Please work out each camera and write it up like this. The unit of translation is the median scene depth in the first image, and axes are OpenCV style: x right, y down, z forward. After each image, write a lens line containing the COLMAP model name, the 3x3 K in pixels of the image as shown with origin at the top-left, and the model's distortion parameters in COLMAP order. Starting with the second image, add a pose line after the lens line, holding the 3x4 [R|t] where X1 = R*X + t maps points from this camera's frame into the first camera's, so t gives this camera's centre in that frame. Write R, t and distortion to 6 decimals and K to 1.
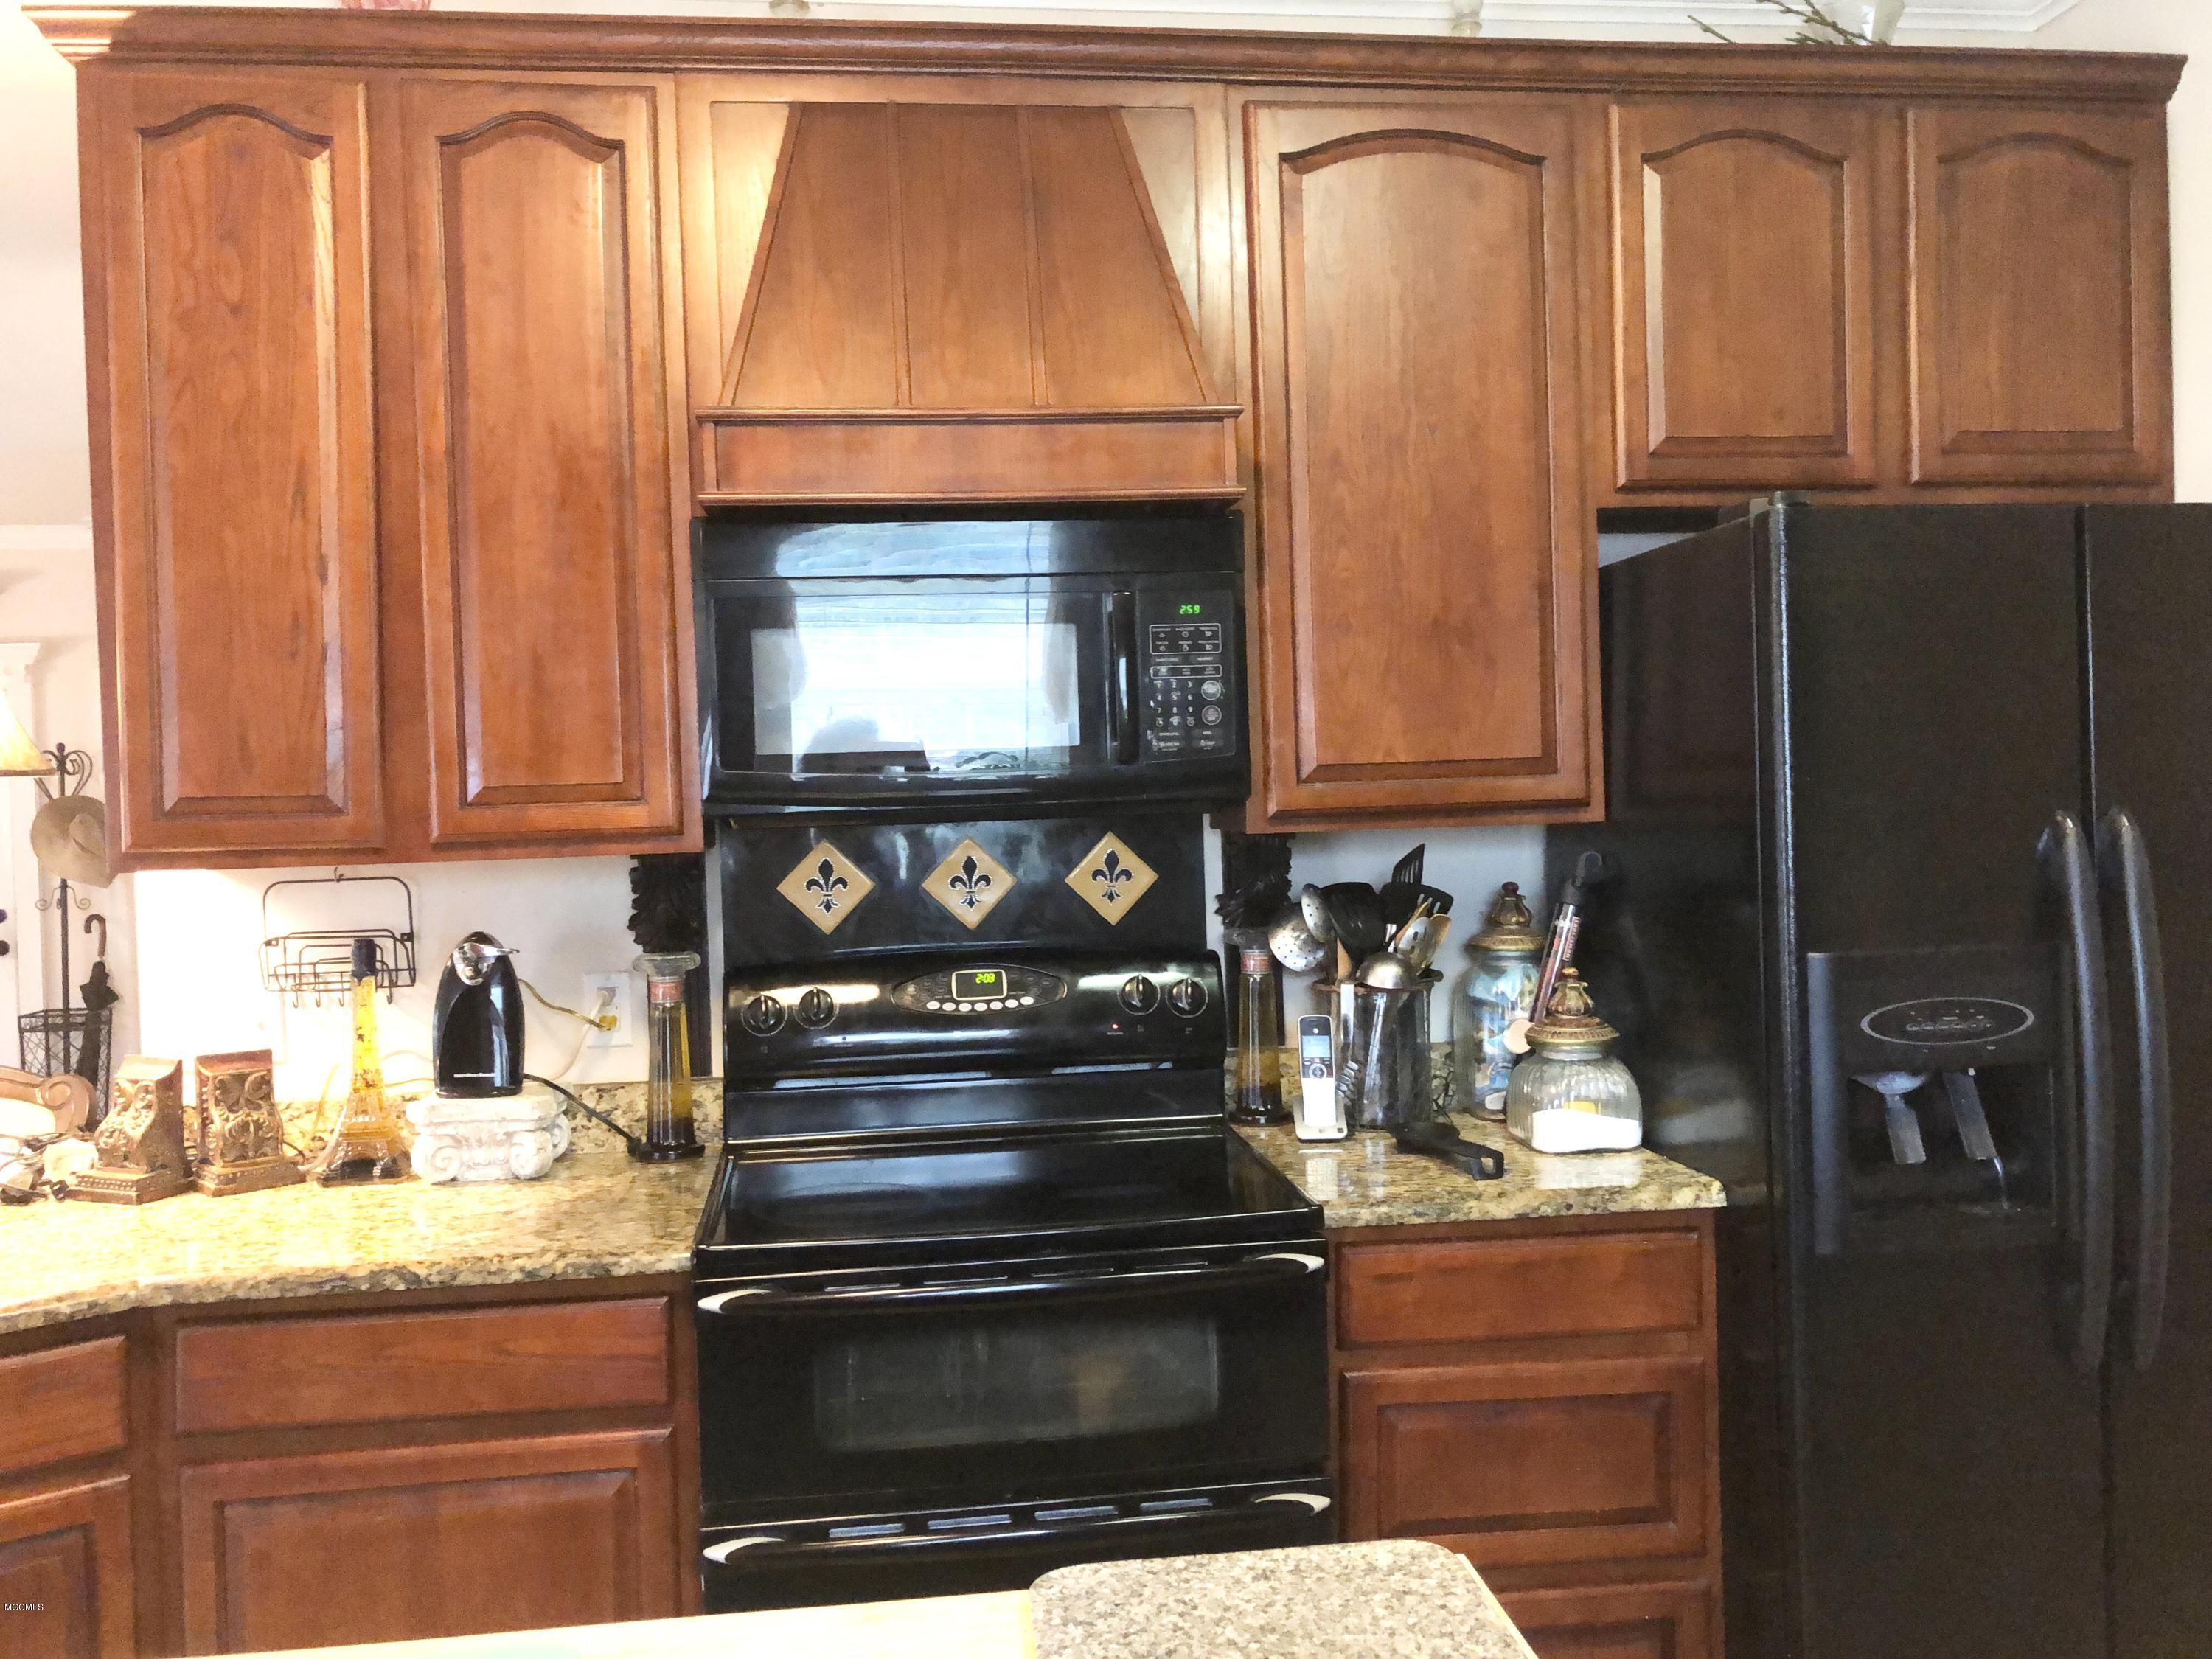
lens RADIAL K [[1787.9, 0, 1105.3], [0, 1787.9, 796.3], [0, 0, 1]] dist [0.005314, -0.002758]
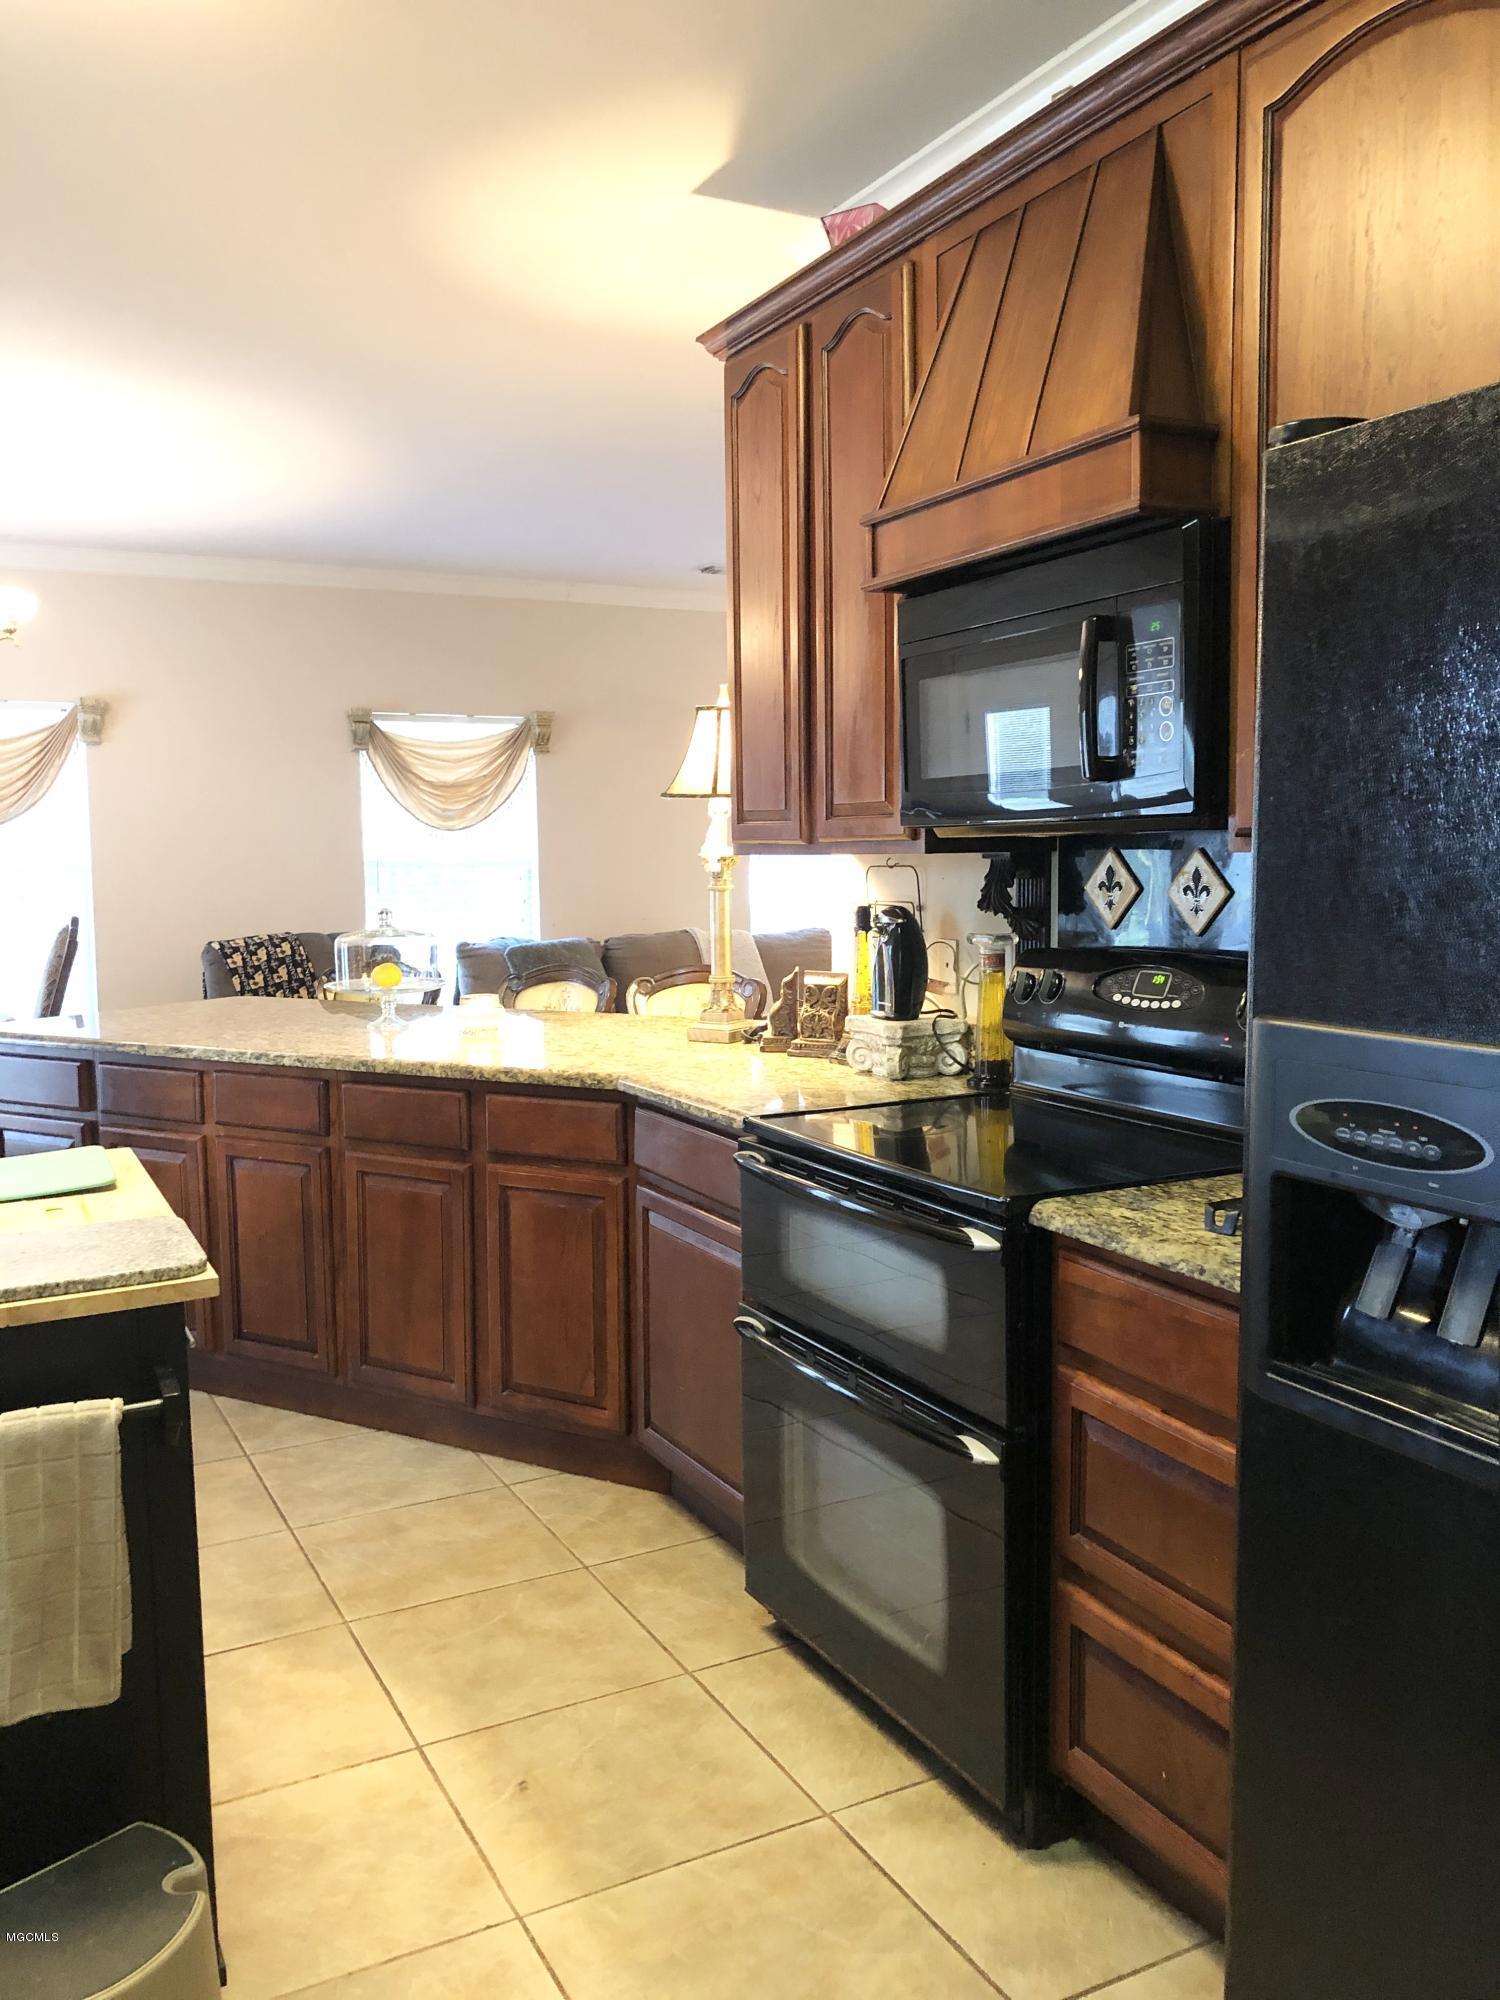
lens RADIAL K [[1616.6, 0, 750.0], [0, 1616.6, 1000.0], [0, 0, 1]] dist [0.005314, -0.002758]
pose [[0.349906, 0.115822, -0.929597, 0.788152], [-0.005114, 0.992549, 0.121741, -0.005496], [0.936771, -0.037844, 0.347891, 0.428911]]
